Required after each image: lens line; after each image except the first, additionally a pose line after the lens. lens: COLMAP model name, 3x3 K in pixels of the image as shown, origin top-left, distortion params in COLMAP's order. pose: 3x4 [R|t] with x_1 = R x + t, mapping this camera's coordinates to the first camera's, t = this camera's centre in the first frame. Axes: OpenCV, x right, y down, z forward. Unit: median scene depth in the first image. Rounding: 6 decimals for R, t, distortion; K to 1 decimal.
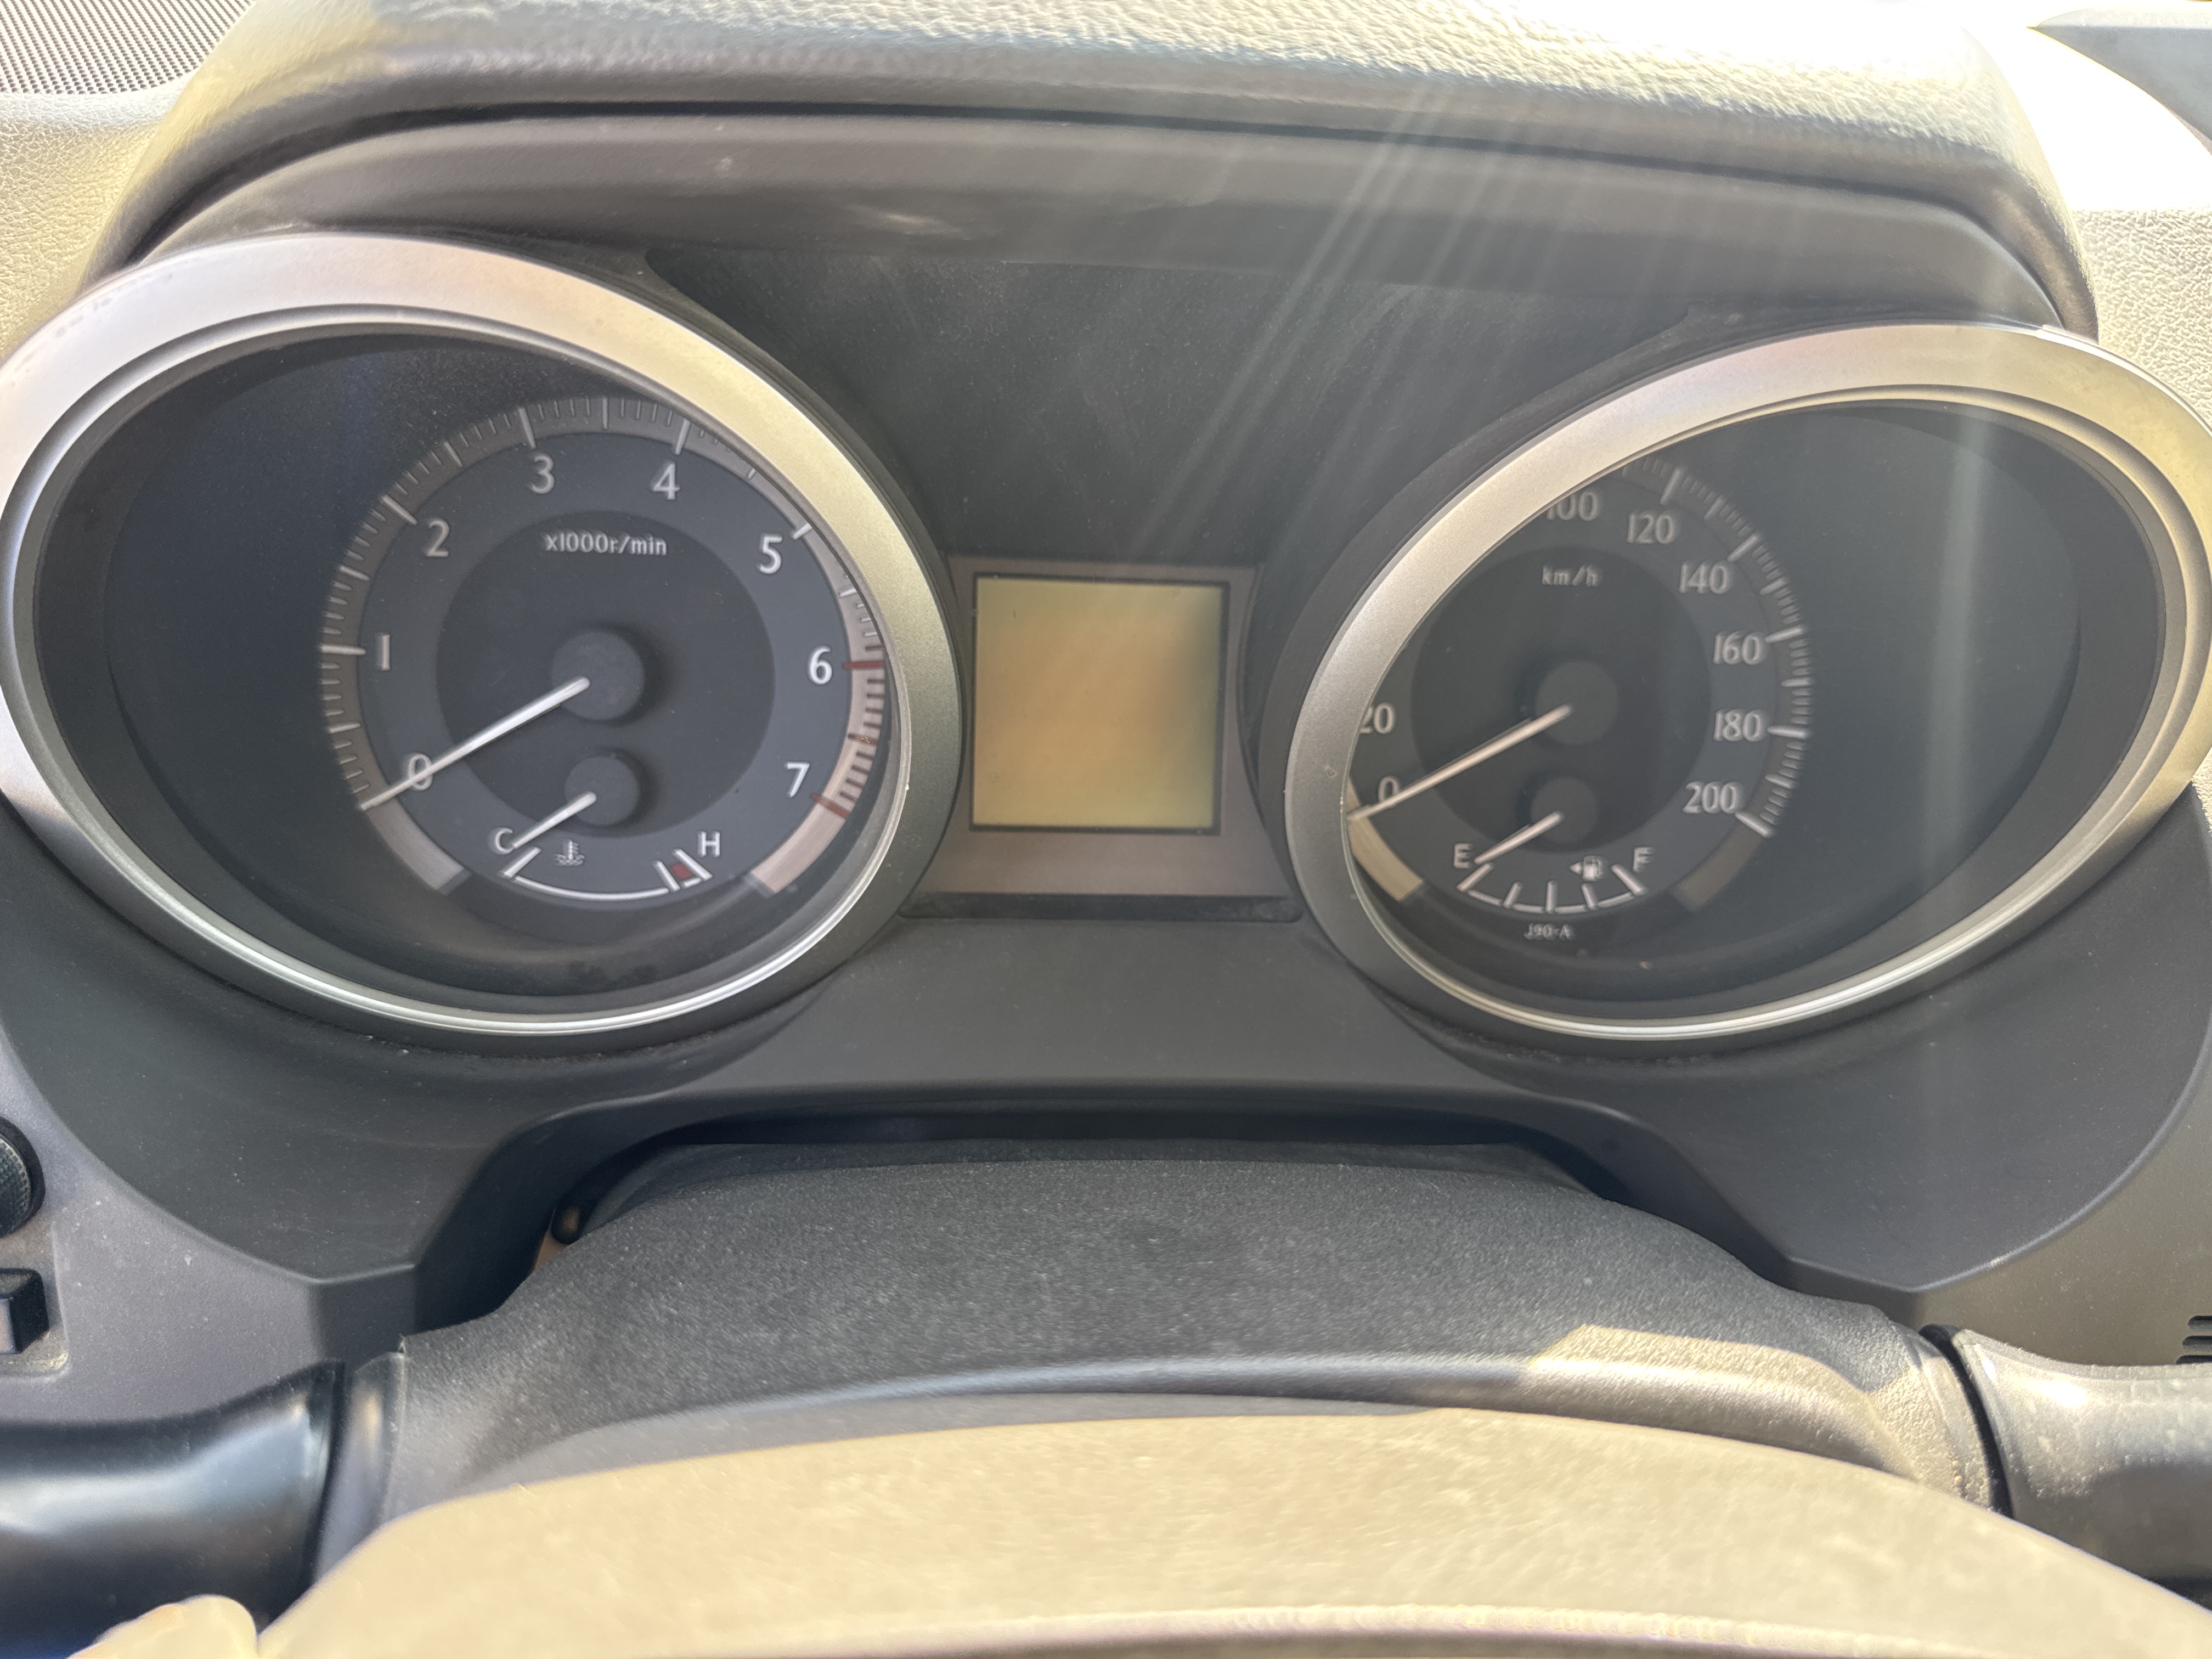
lens RADIAL K [[1525.0, 0, 1118.1], [0, 1525.0, 824.1], [0, 0, 1]] dist [0.049898, -0.074760]
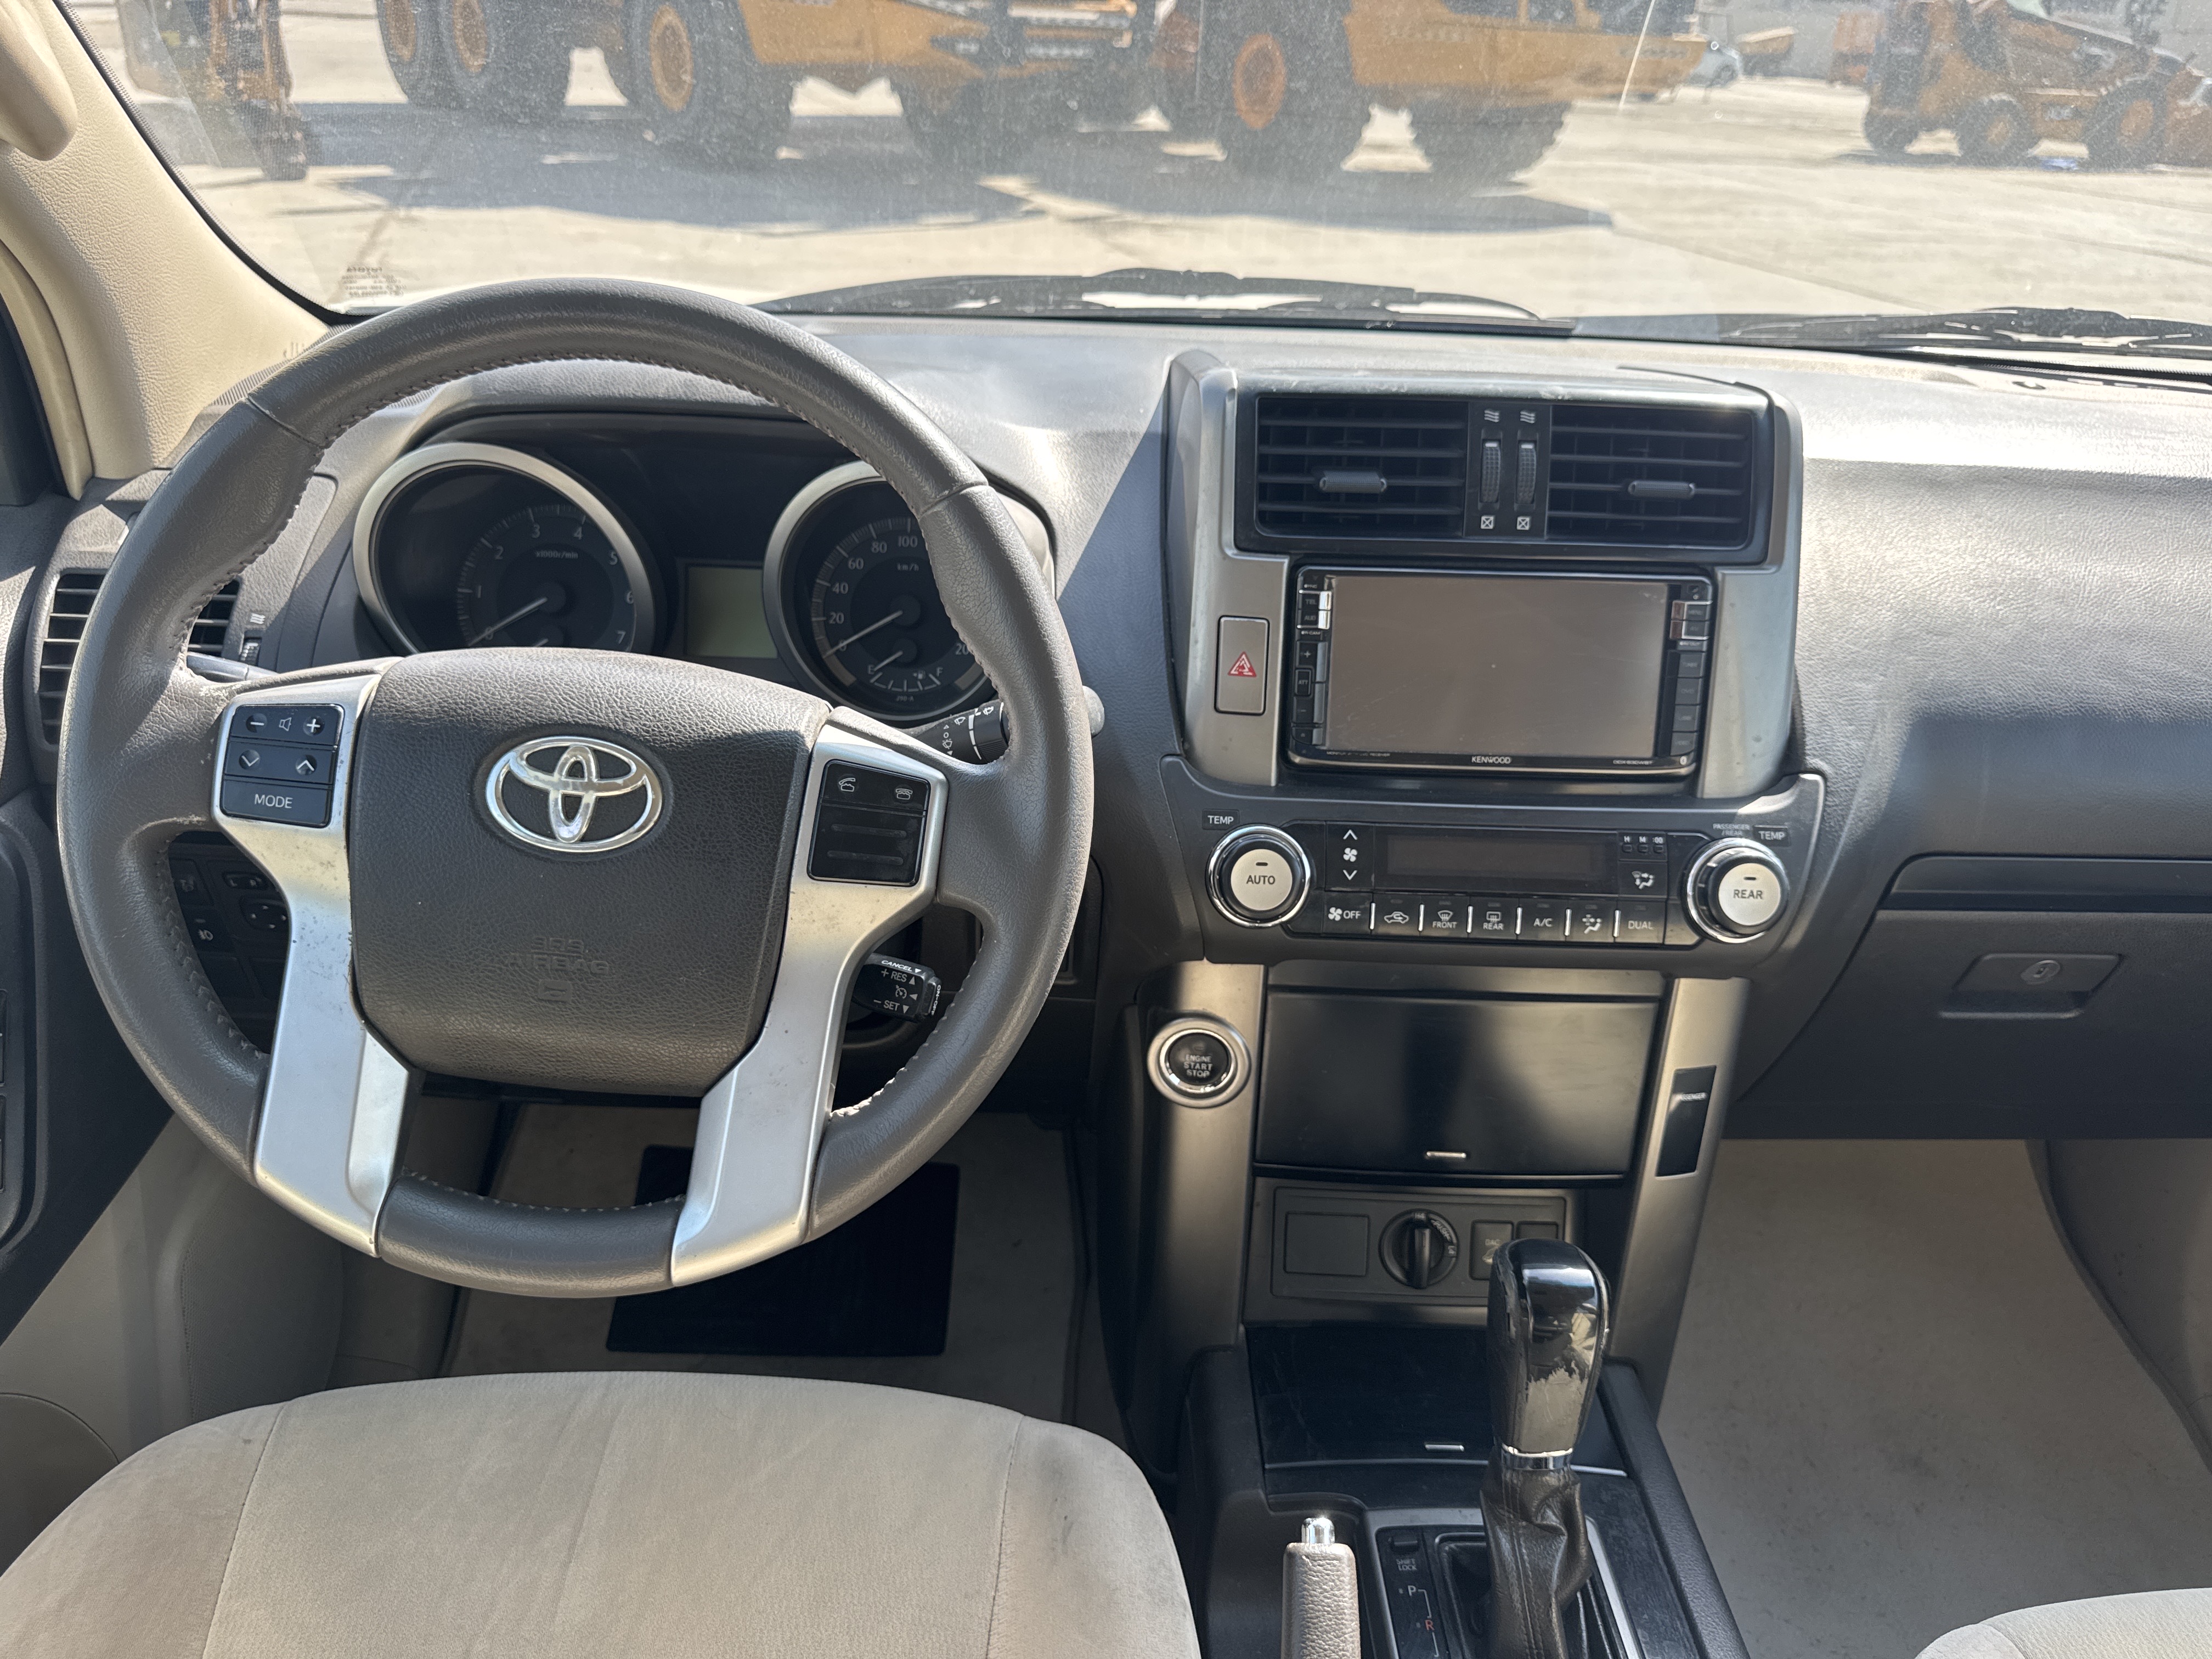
lens RADIAL K [[1525.0, 0, 1110.7], [0, 1525.0, 865.9], [0, 0, 1]] dist [0.049898, -0.074760]
pose [[0.995504, -0.003657, -0.094650, 0.932557], [-0.008266, 0.992088, -0.125271, 0.719594], [0.094359, 0.125490, 0.987597, -1.599090]]
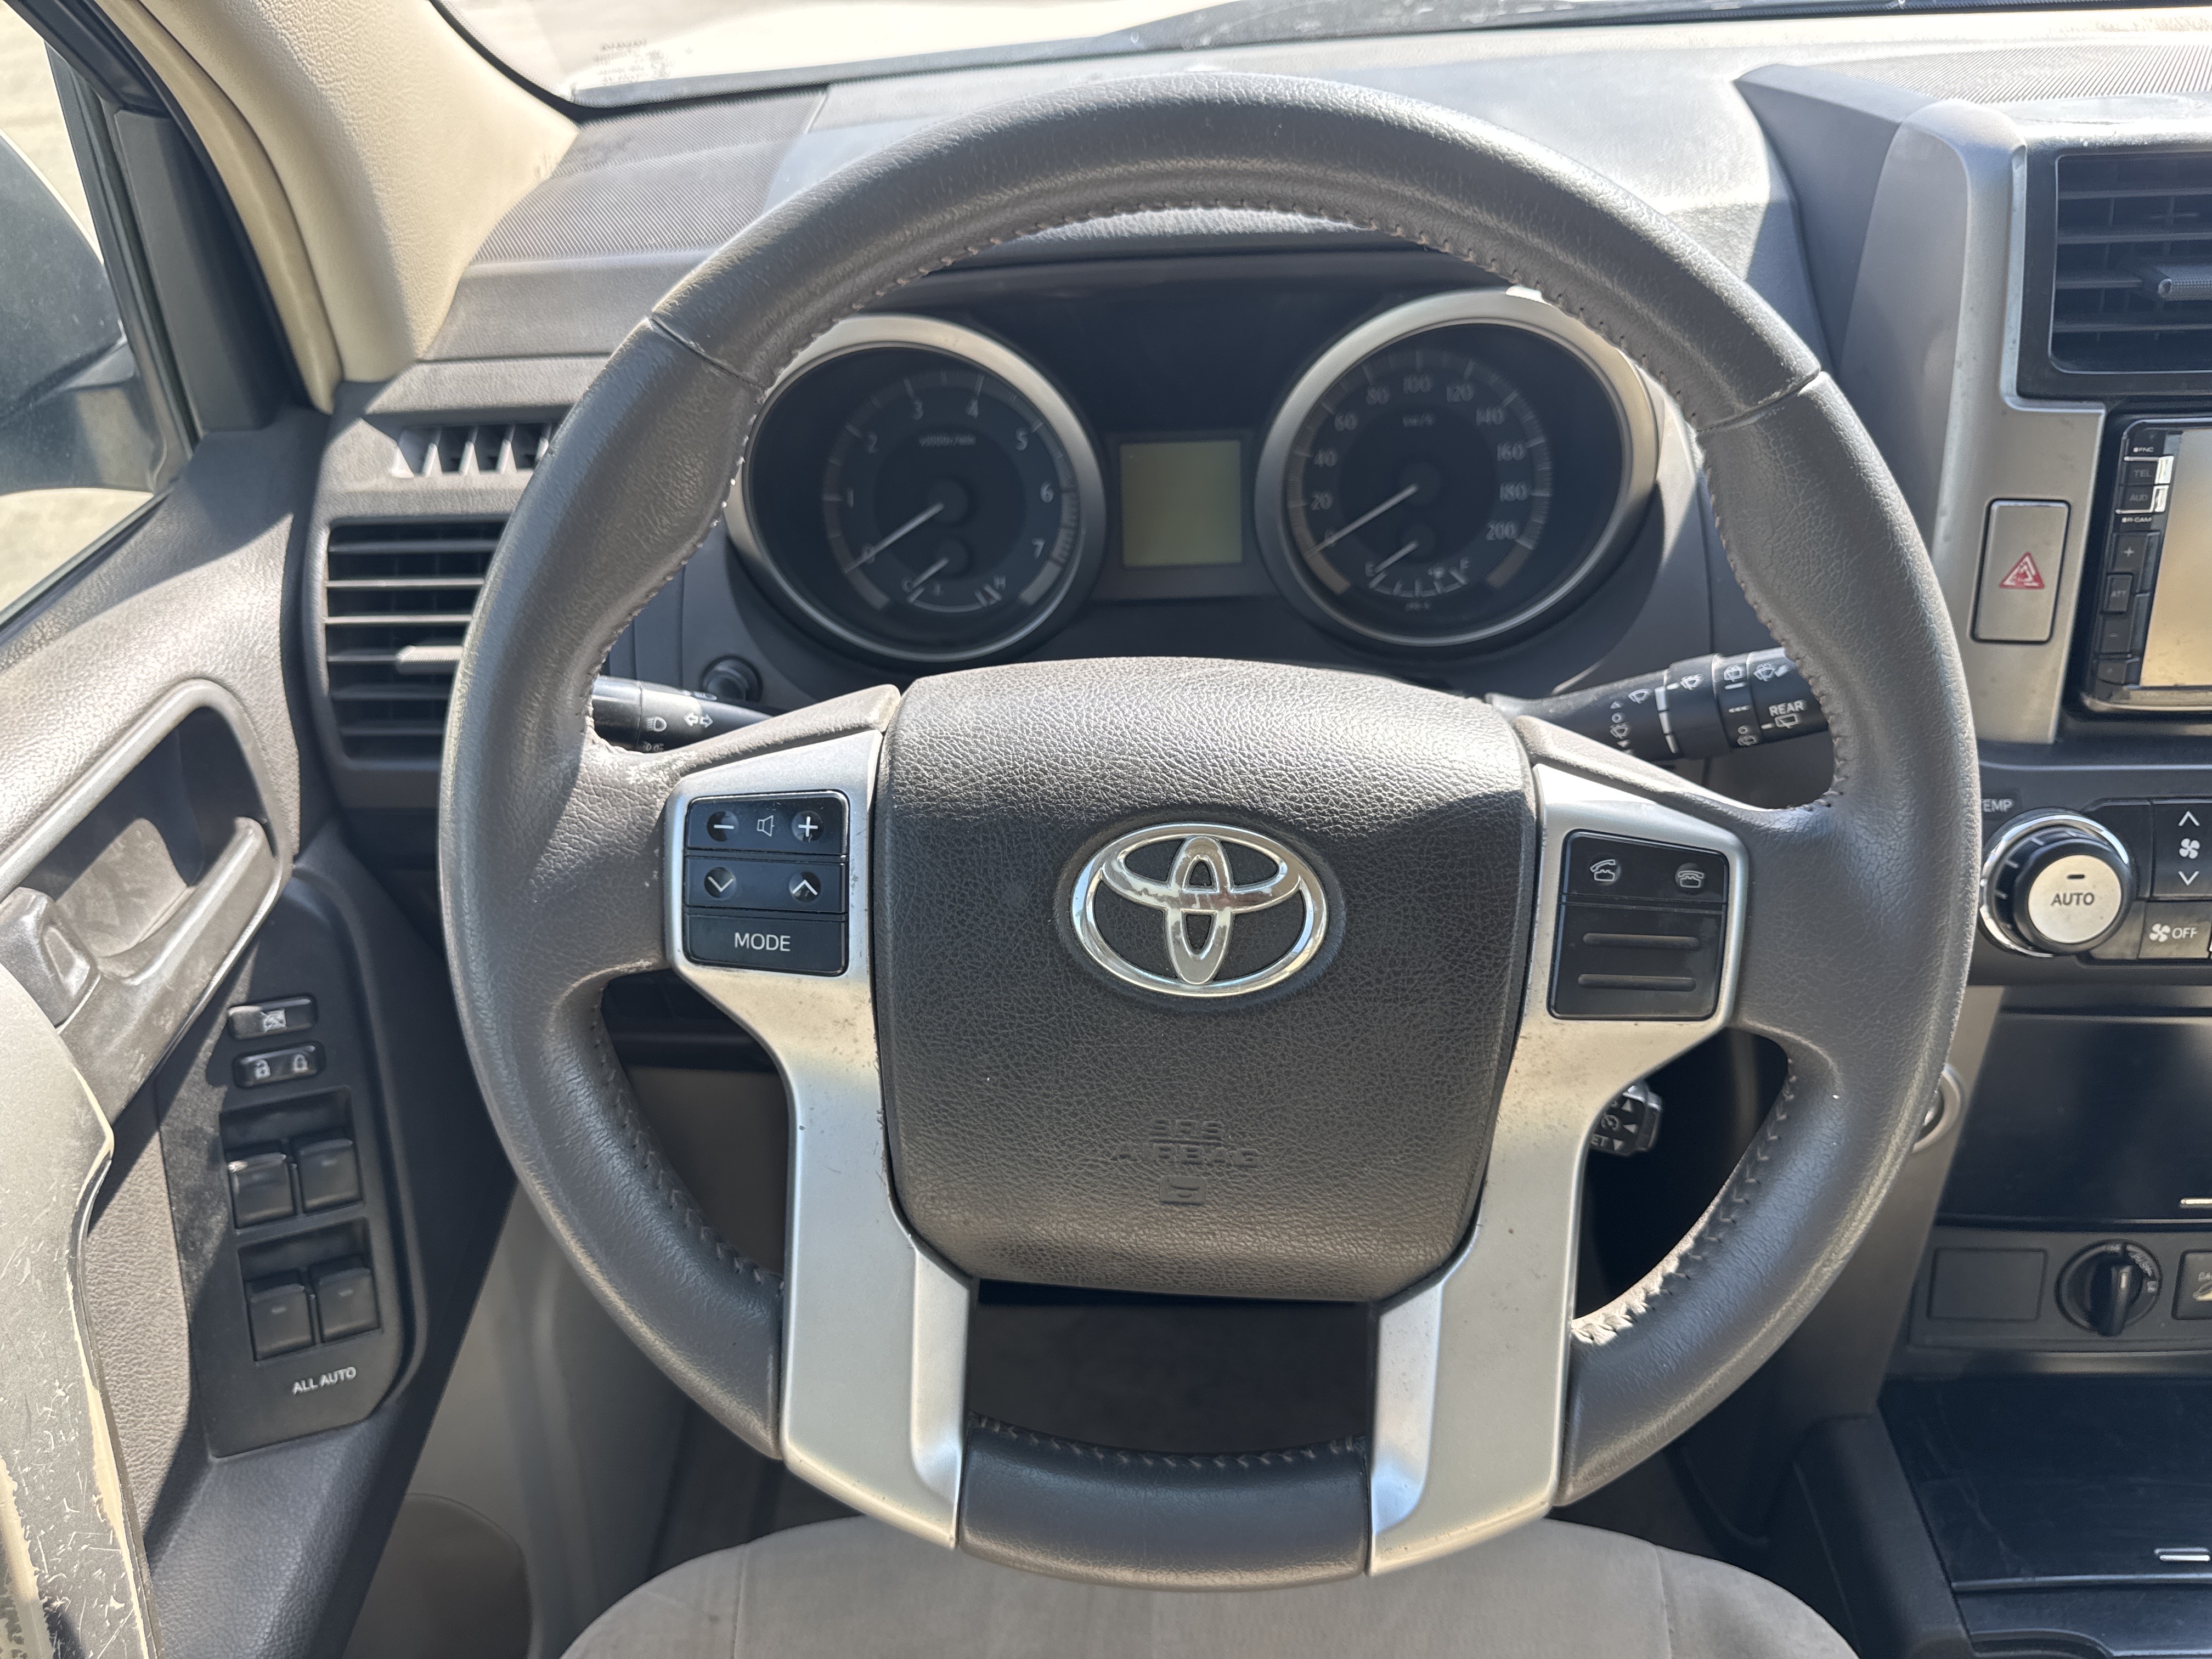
lens RADIAL K [[1525.0, 0, 1121.1], [0, 1525.0, 837.5], [0, 0, 1]] dist [0.049898, -0.074760]
pose [[0.984323, -0.032178, -0.173414, 0.246228], [0.039024, 0.998582, 0.036215, 0.290358], [0.172003, -0.042415, 0.984183, -1.036691]]
